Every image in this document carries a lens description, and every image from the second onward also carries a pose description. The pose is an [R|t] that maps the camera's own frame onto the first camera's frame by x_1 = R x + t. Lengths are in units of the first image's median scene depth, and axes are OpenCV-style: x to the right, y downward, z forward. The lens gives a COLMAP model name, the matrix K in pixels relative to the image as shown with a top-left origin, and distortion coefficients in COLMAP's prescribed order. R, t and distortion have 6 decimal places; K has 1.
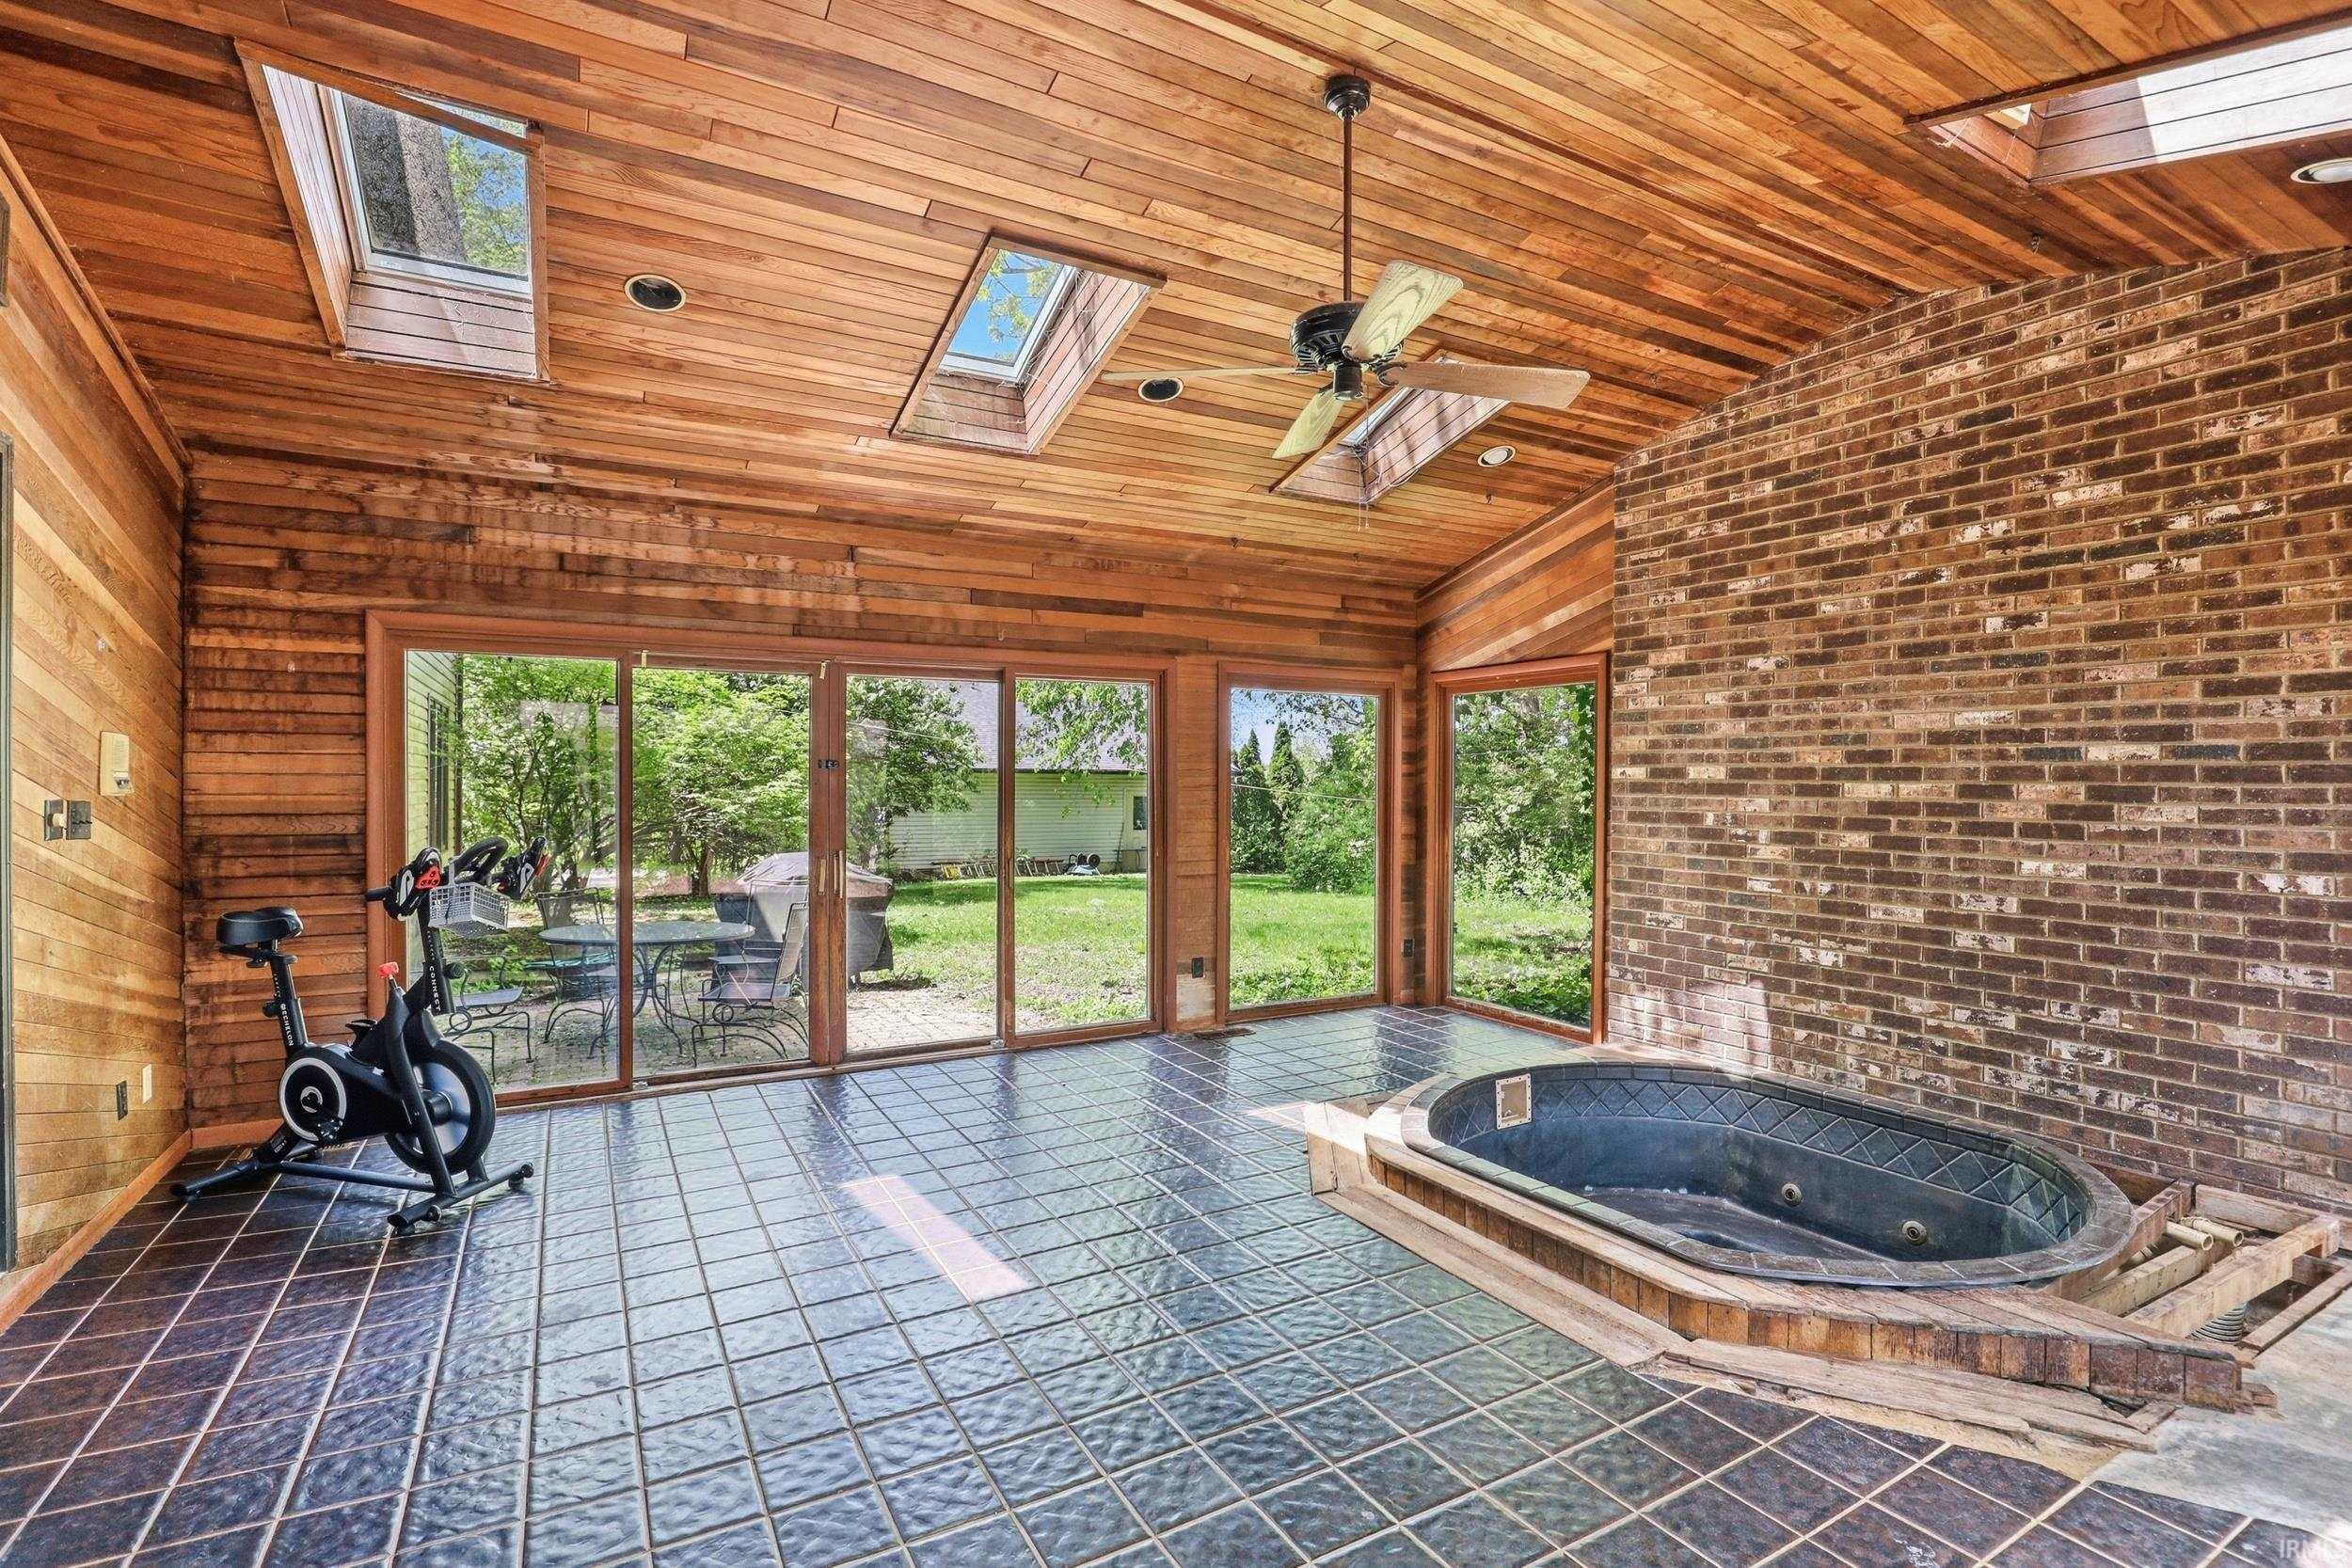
lens RADIAL K [[1085.6, 0, 1175.9], [0, 1085.6, 794.4], [0, 0, 1]] dist [-0.033076, 0.003669]
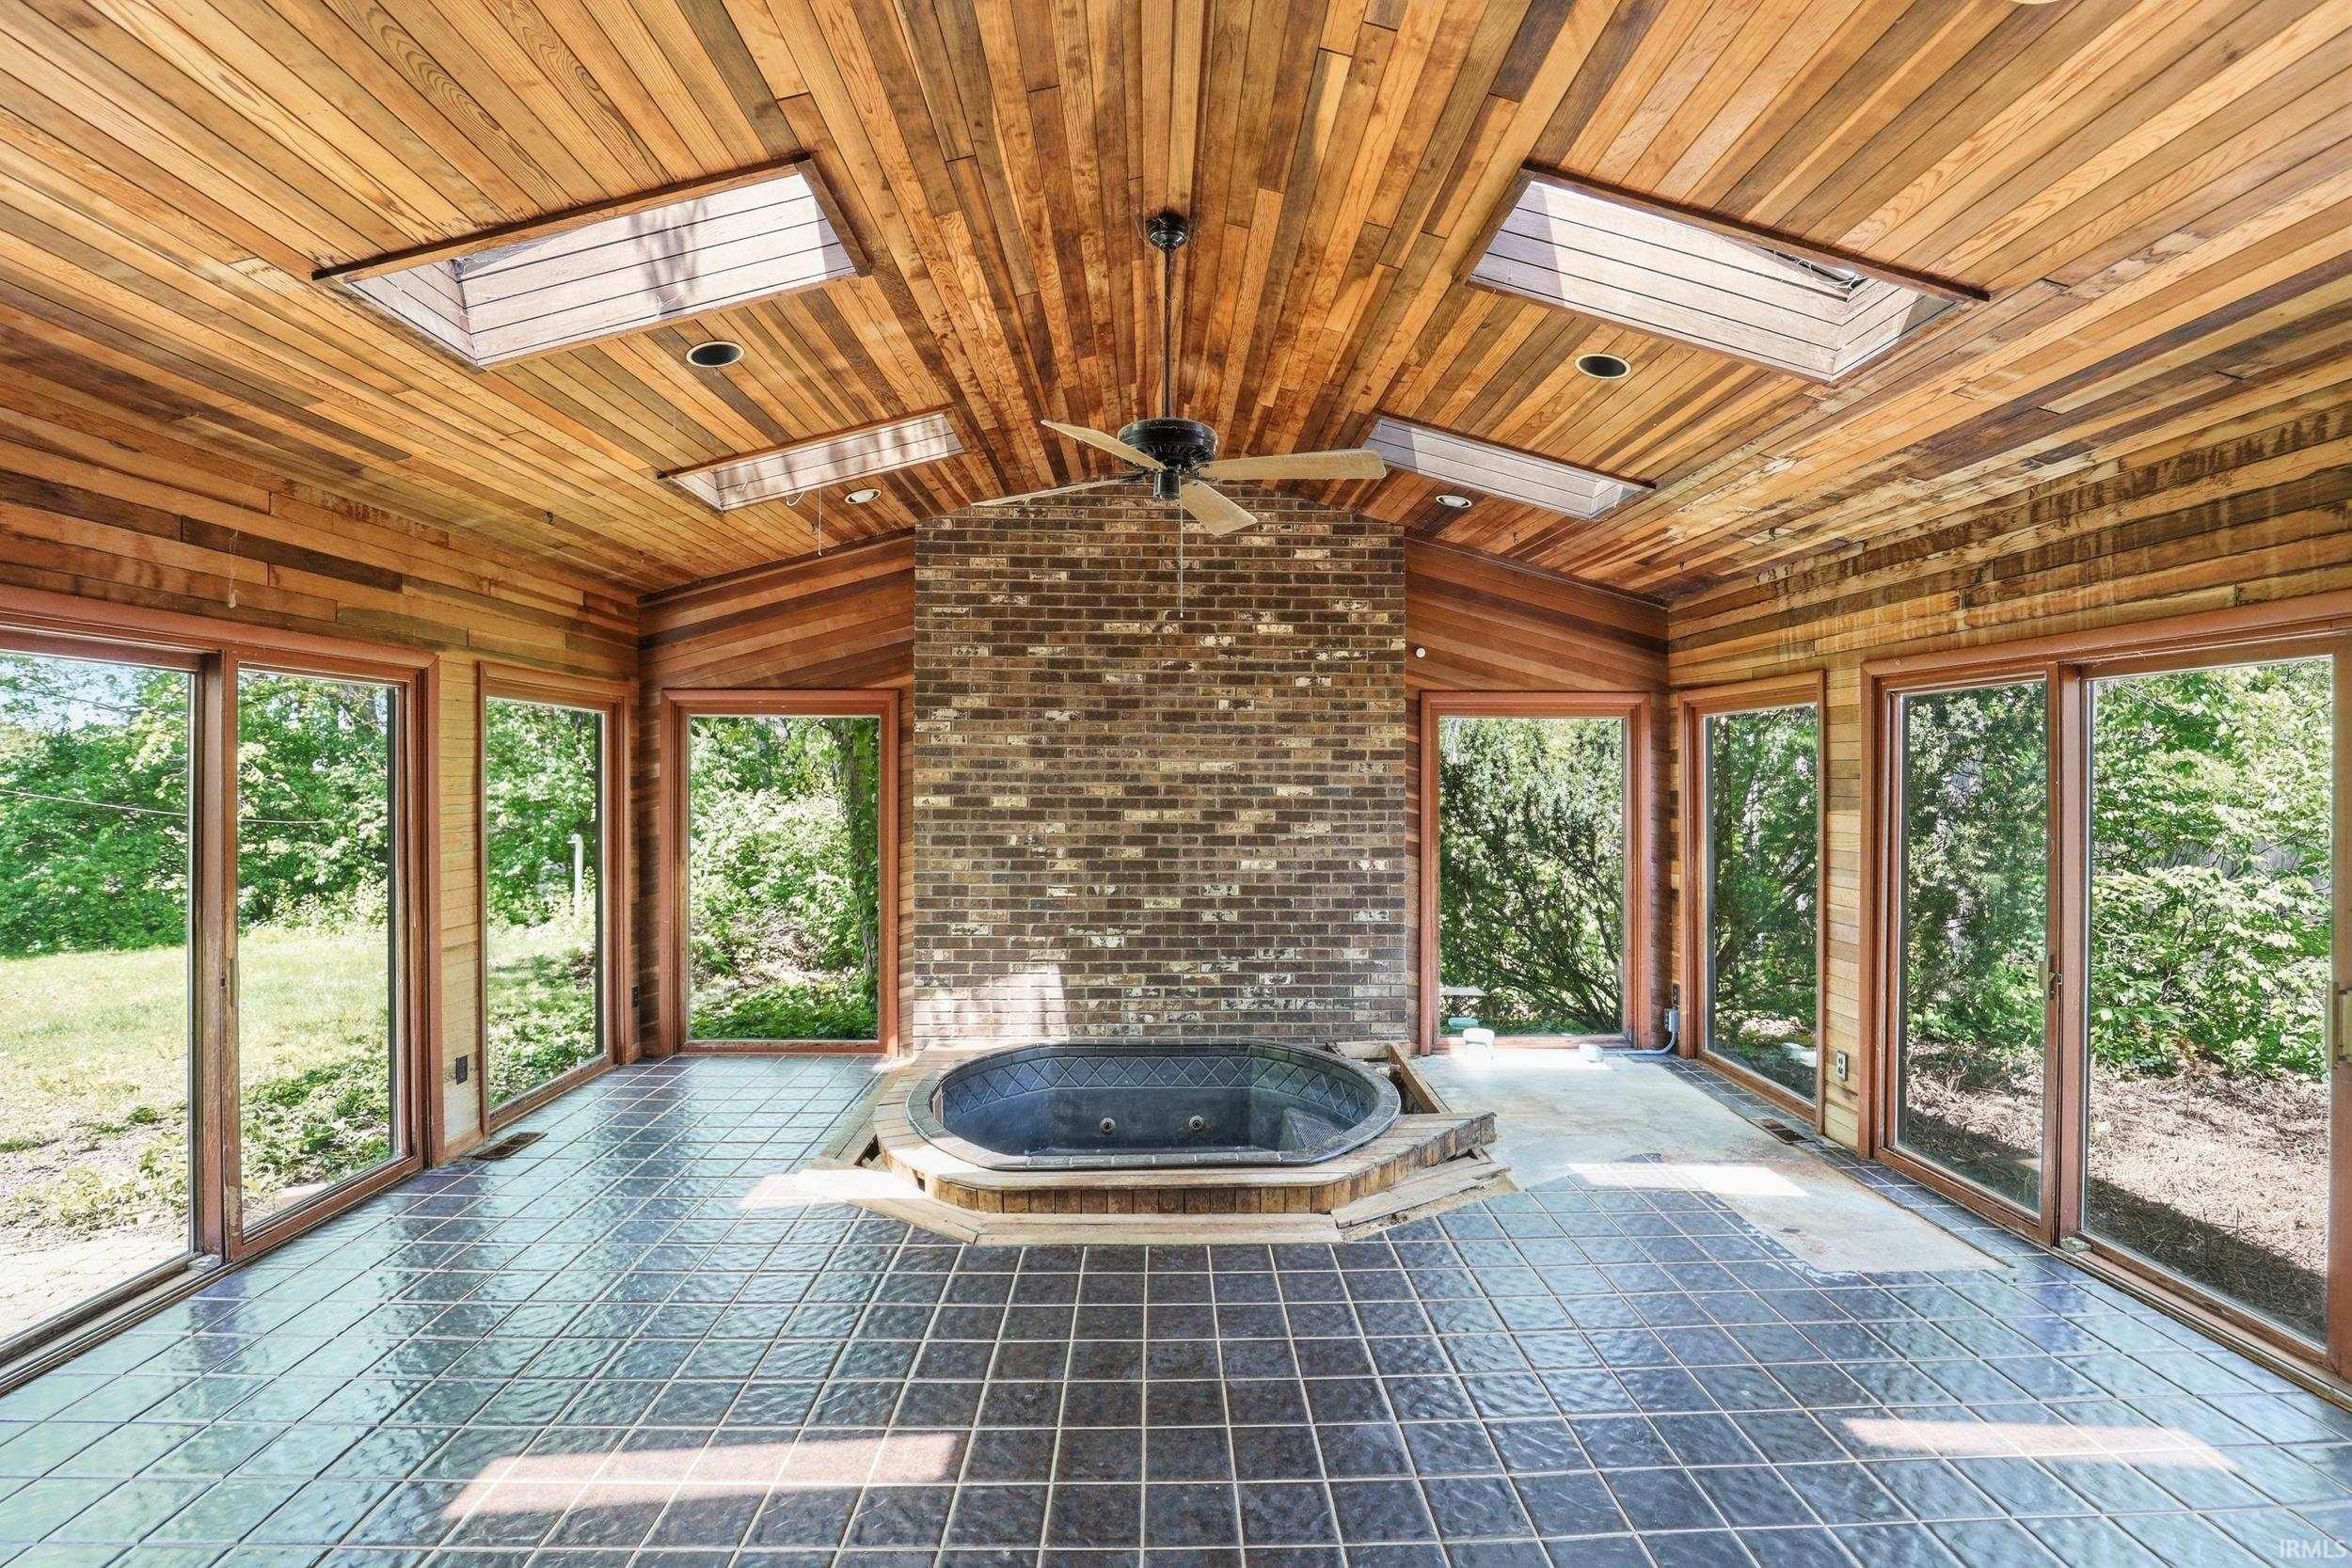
lens RADIAL K [[1085.6, 0, 1181.1], [0, 1085.6, 785.2], [0, 0, 1]] dist [-0.033076, 0.003669]
pose [[0.471642, -0.008310, 0.881751, -0.574609], [0.010749, 0.999935, 0.003674, -0.048703], [-0.881725, 0.007745, 0.471701, 0.311348]]
